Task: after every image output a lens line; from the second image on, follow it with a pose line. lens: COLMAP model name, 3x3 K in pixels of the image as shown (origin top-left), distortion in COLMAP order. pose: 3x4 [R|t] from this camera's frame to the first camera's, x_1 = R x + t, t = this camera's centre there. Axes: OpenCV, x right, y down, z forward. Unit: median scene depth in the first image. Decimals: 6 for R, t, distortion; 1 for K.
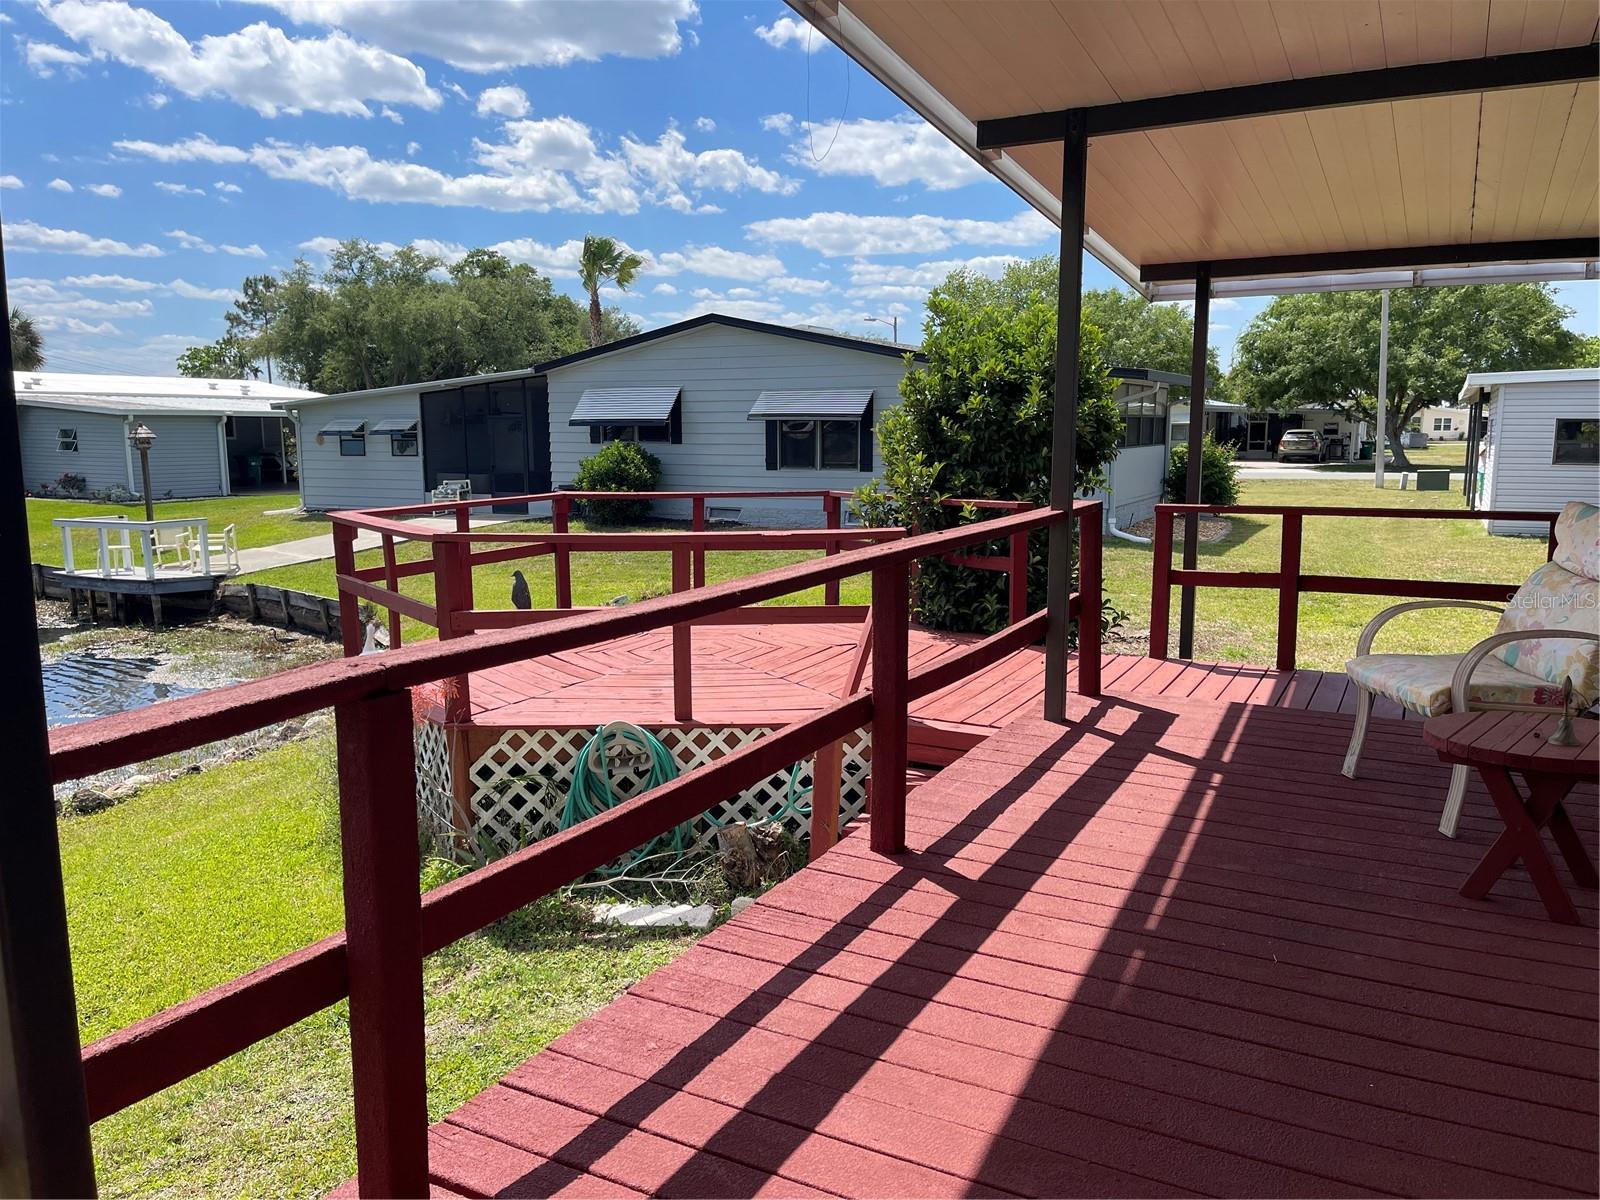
lens RADIAL K [[1203.9, 0, 794.4], [0, 1203.9, 598.1], [0, 0, 1]] dist [0.075286, -0.099857]
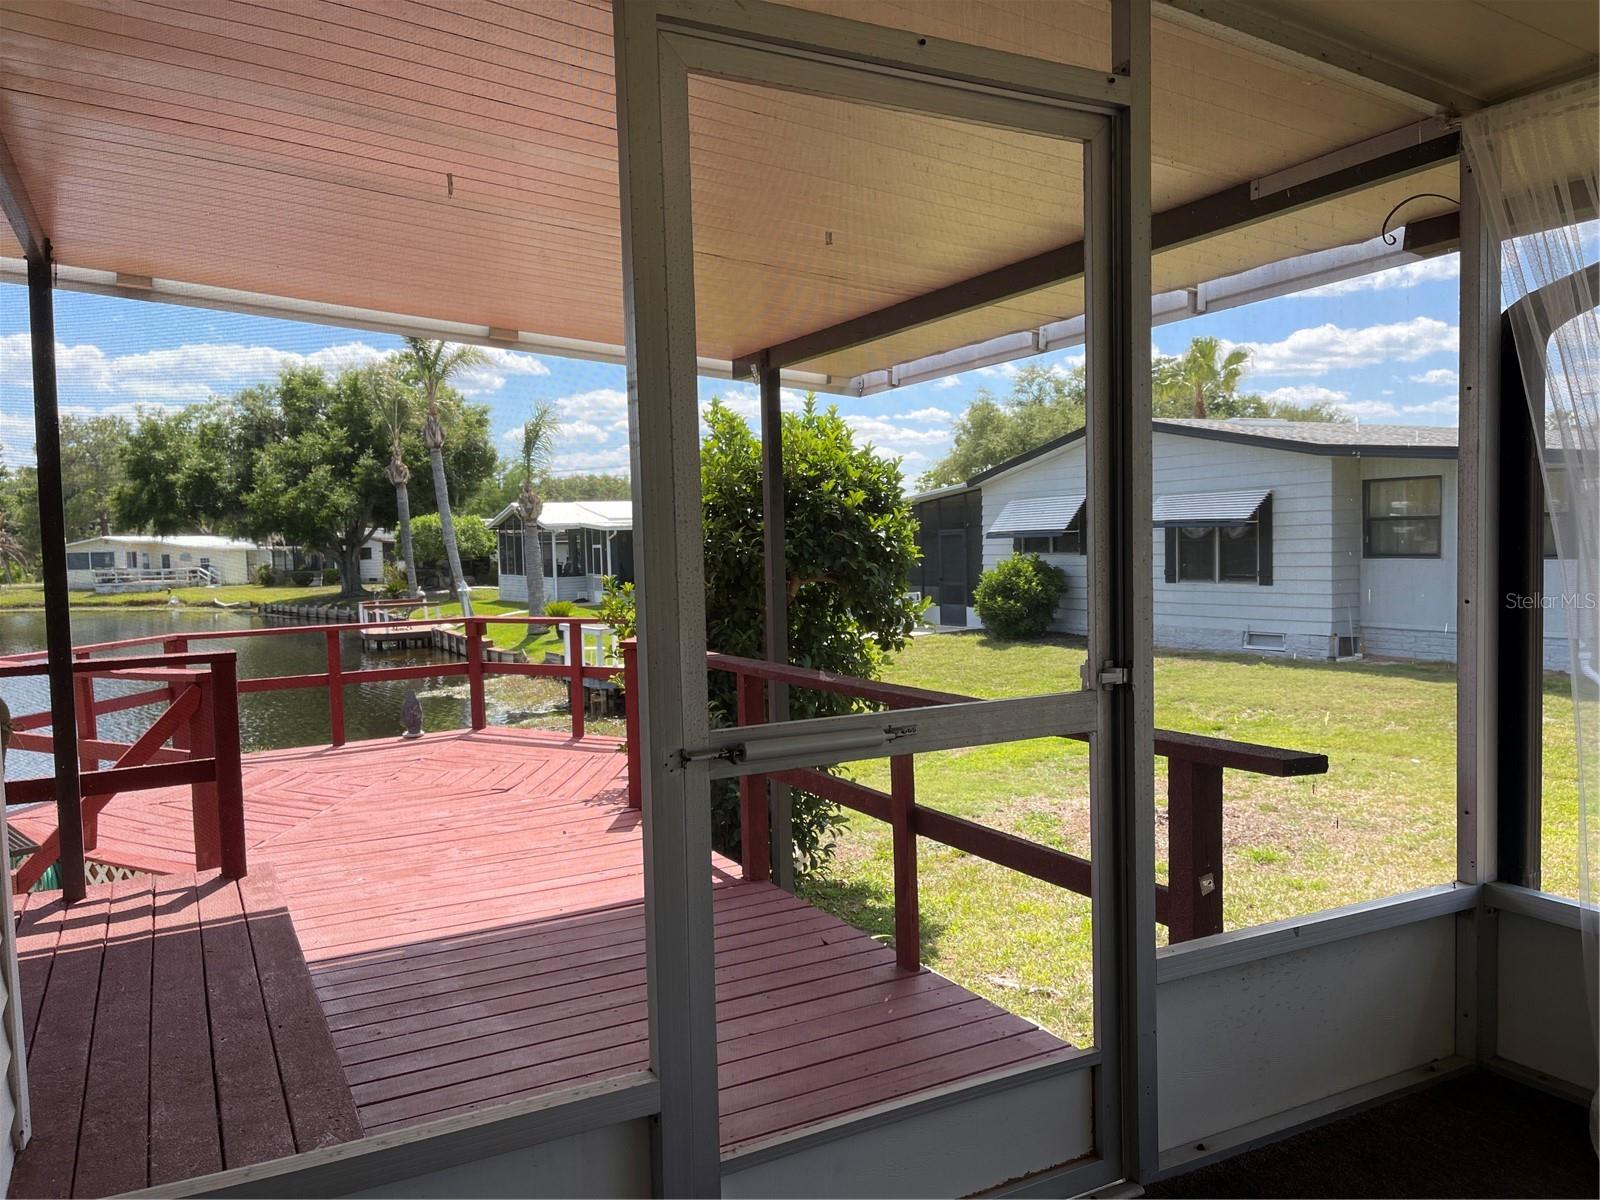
lens RADIAL K [[1203.9, 0, 832.6], [0, 1203.9, 601.0], [0, 0, 1]] dist [0.075286, -0.099857]
pose [[0.823030, 0.009770, -0.567915, 0.275819], [-0.057129, 0.996206, -0.065654, -0.020479], [0.565118, 0.086480, 0.820465, 0.133343]]
